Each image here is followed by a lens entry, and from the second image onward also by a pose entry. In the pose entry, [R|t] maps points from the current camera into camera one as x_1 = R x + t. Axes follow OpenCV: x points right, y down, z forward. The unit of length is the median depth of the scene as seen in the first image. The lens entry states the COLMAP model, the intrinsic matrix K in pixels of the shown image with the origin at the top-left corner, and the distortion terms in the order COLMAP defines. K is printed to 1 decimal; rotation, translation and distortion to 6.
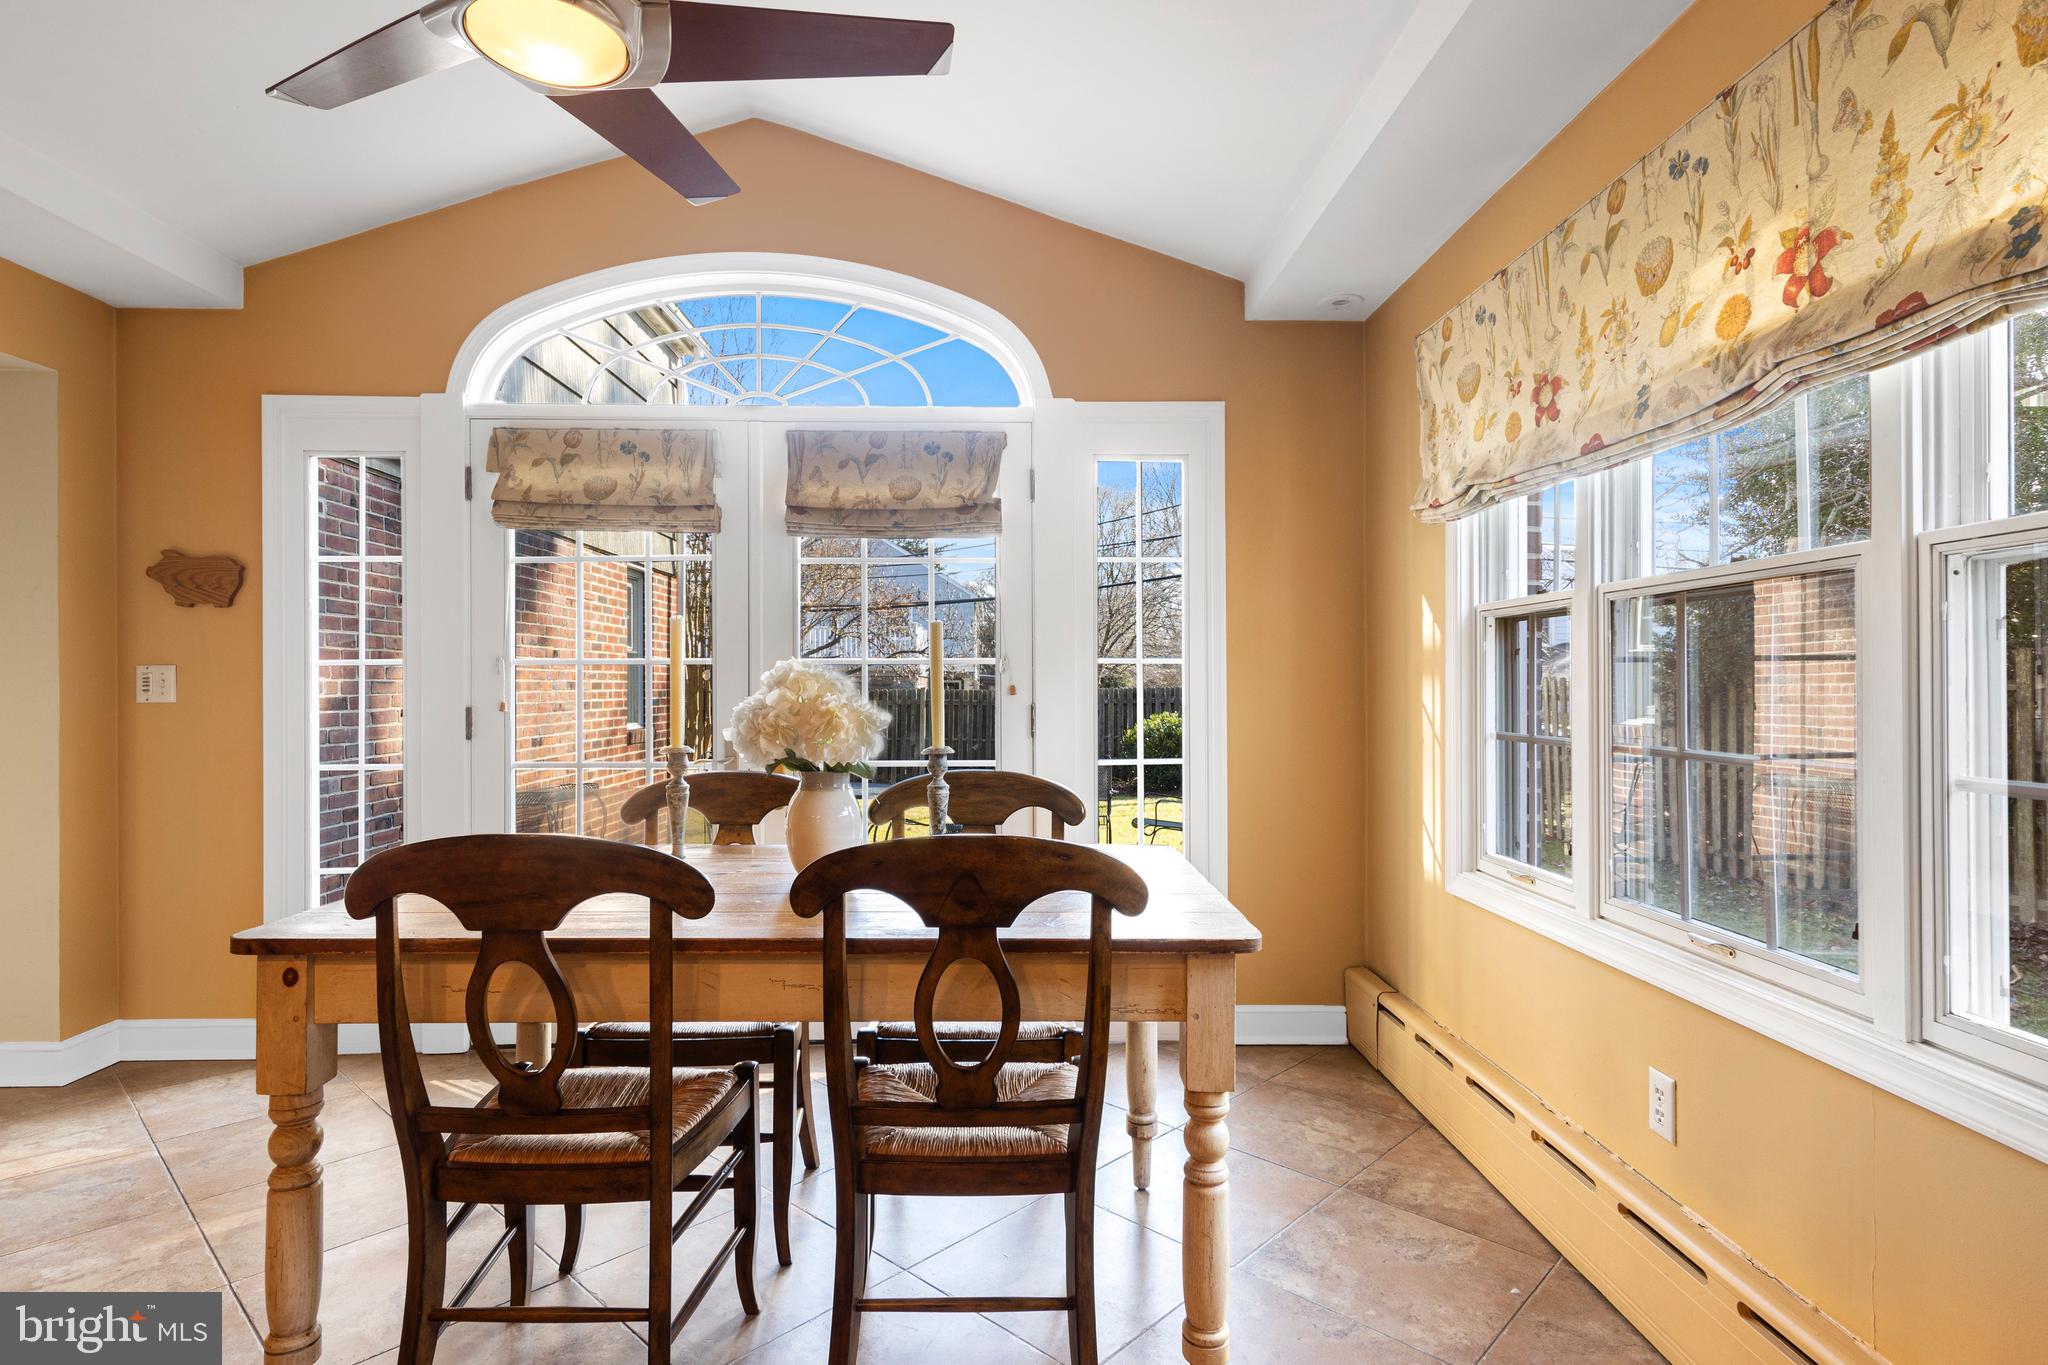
lens RADIAL K [[1051.1, 0, 1022.0], [0, 1051.1, 678.2], [0, 0, 1]] dist [0.015271, -0.003772]
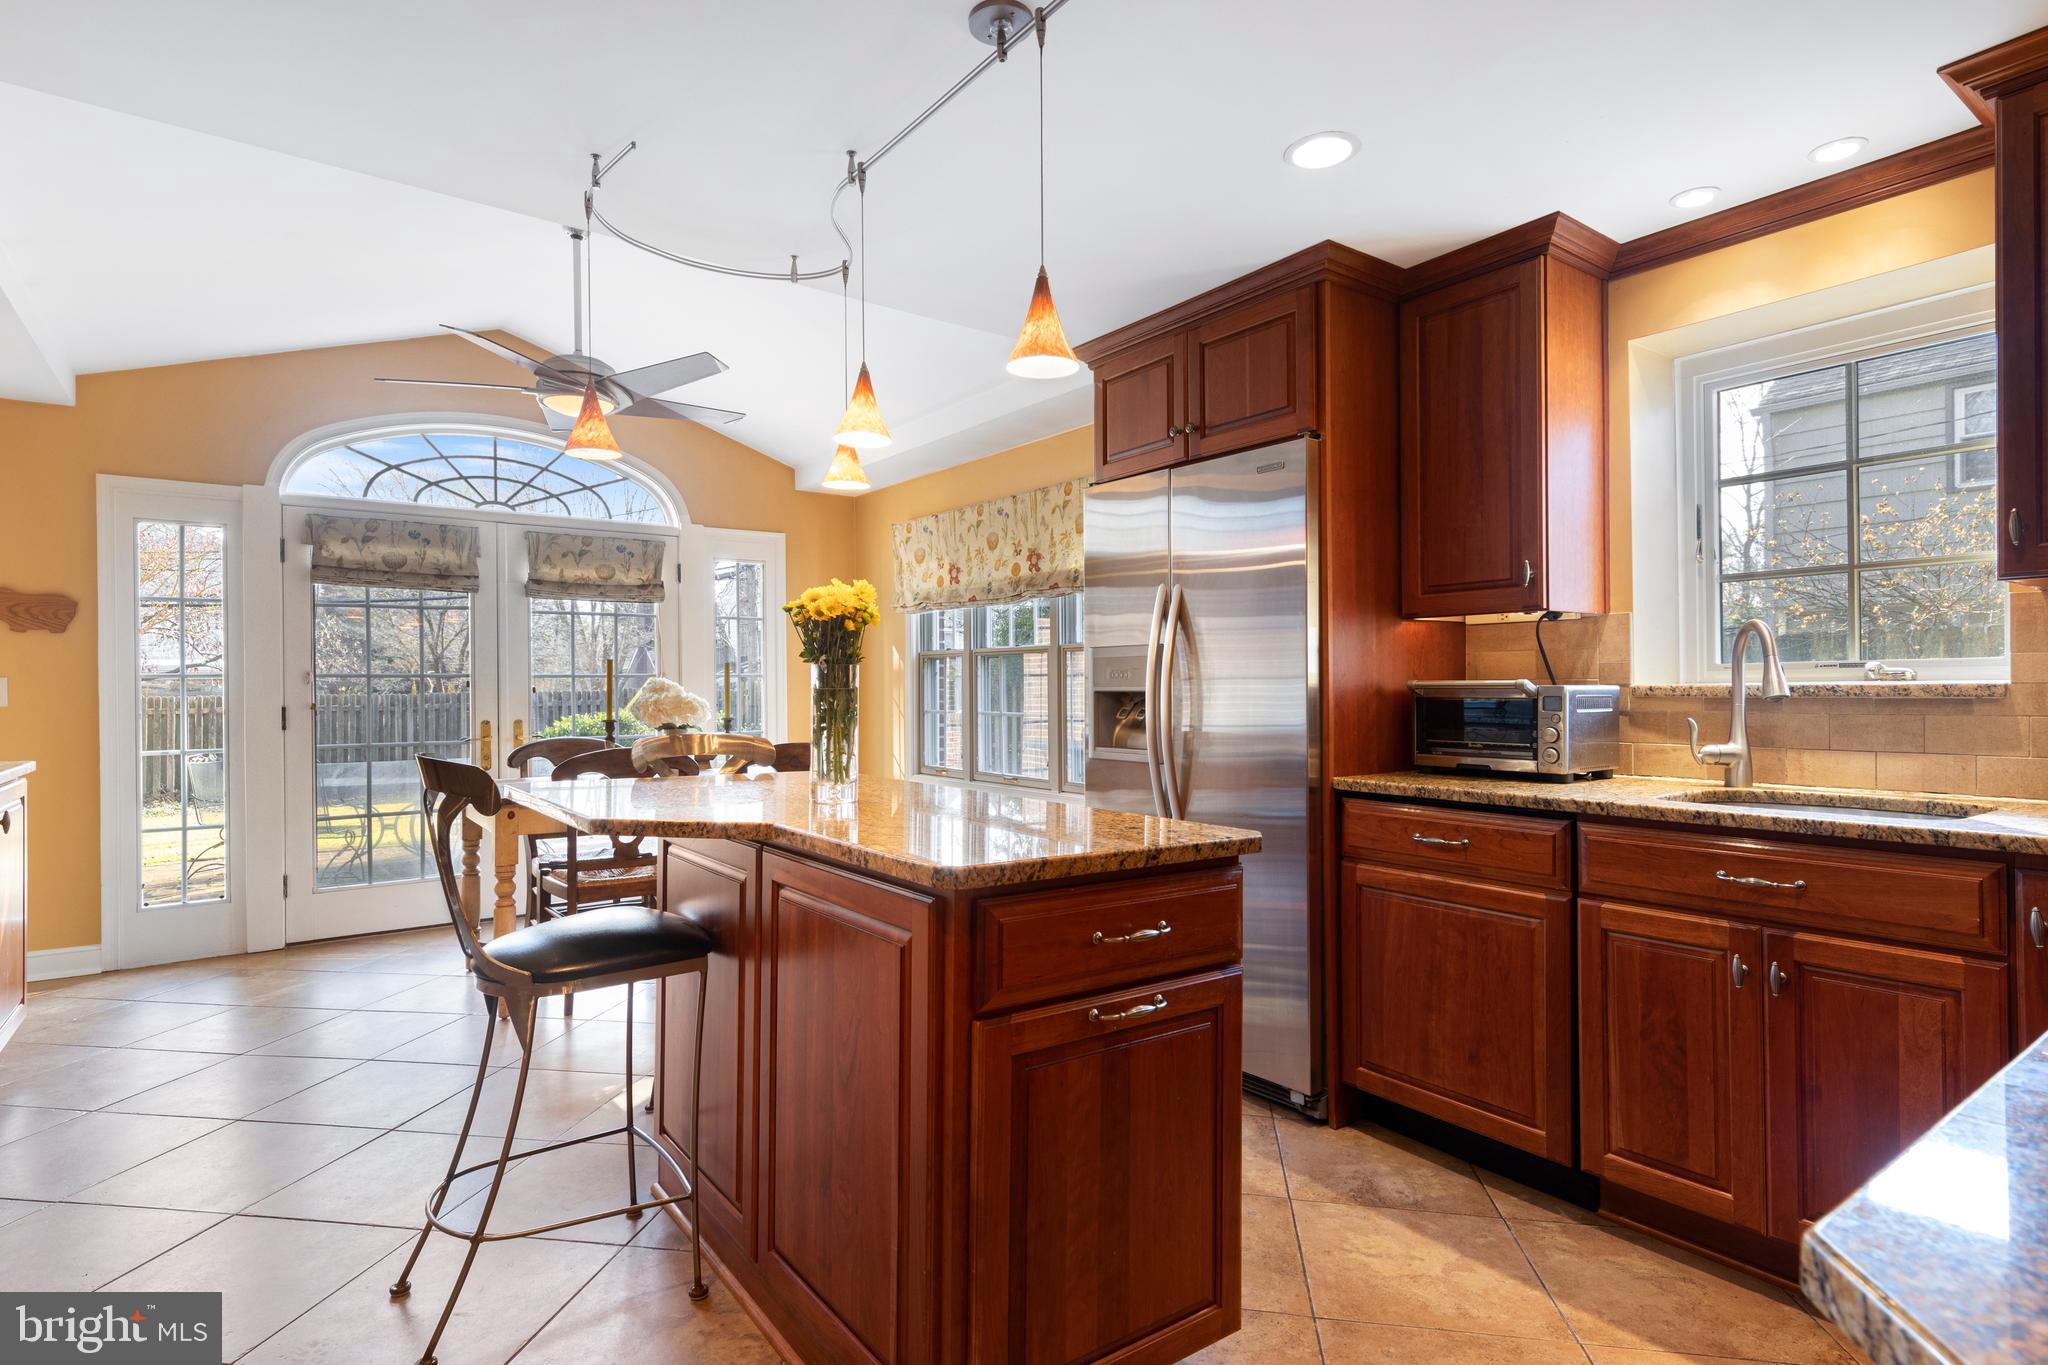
lens RADIAL K [[1051.1, 0, 1012.8], [0, 1051.1, 686.2], [0, 0, 1]] dist [0.015271, -0.003772]
pose [[0.828331, -0.003719, 0.560227, -0.515763], [-0.000006, 0.999978, 0.006647, -0.010290], [-0.560239, -0.005509, 0.828313, -0.751472]]
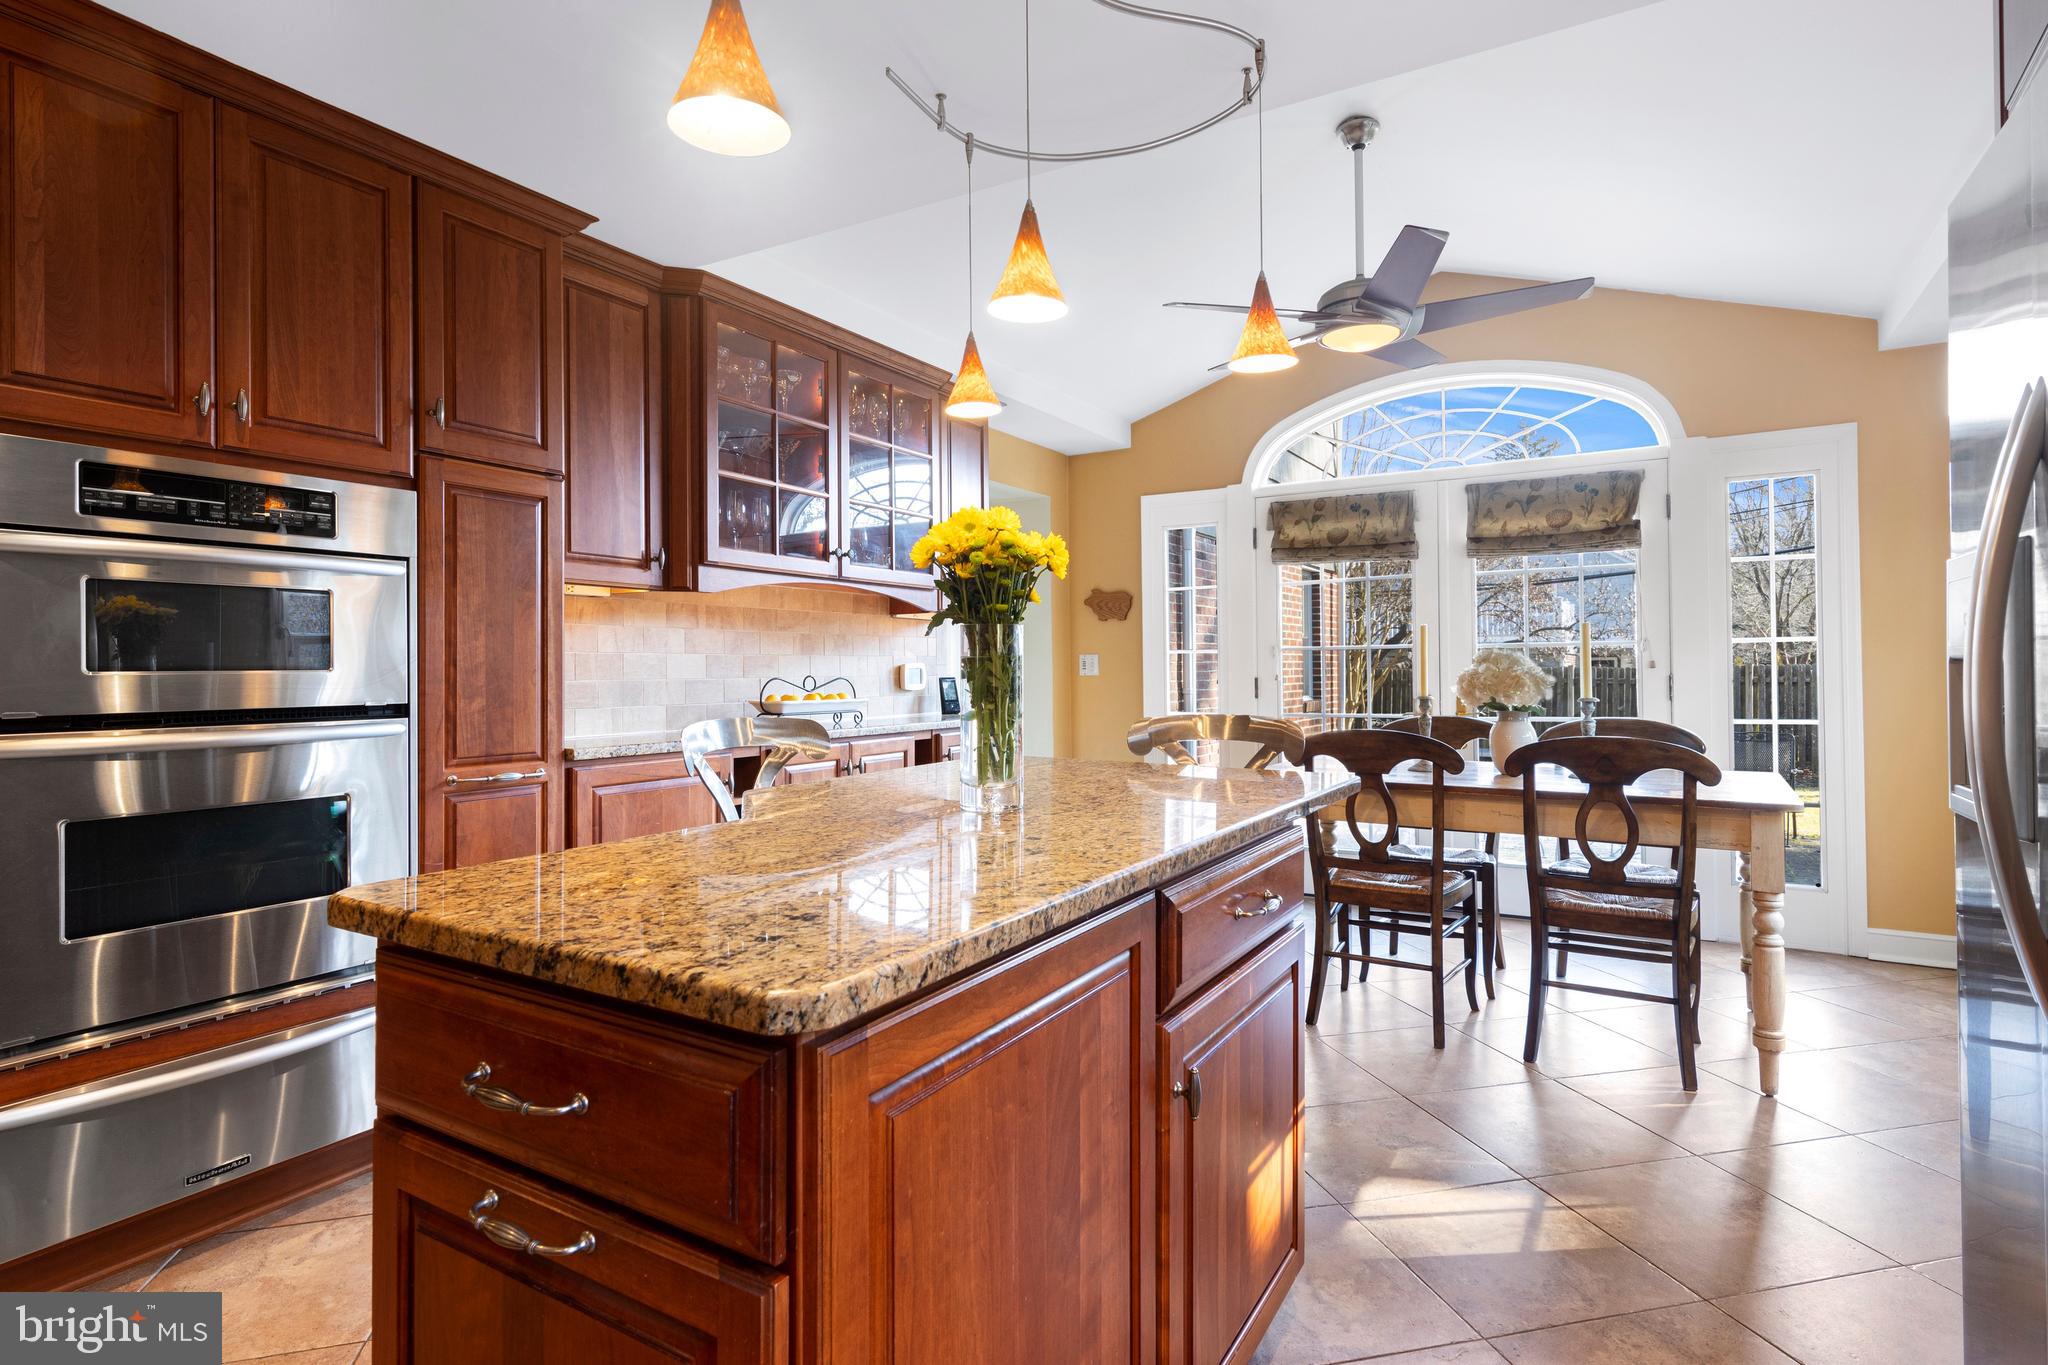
lens RADIAL K [[1051.1, 0, 1029.7], [0, 1051.1, 661.7], [0, 0, 1]] dist [0.015271, -0.003772]
pose [[0.843574, -0.009749, -0.536925, 0.044397], [0.011474, 0.999934, -0.000130, -0.000750], [0.536891, -0.006051, 0.843630, -0.541400]]
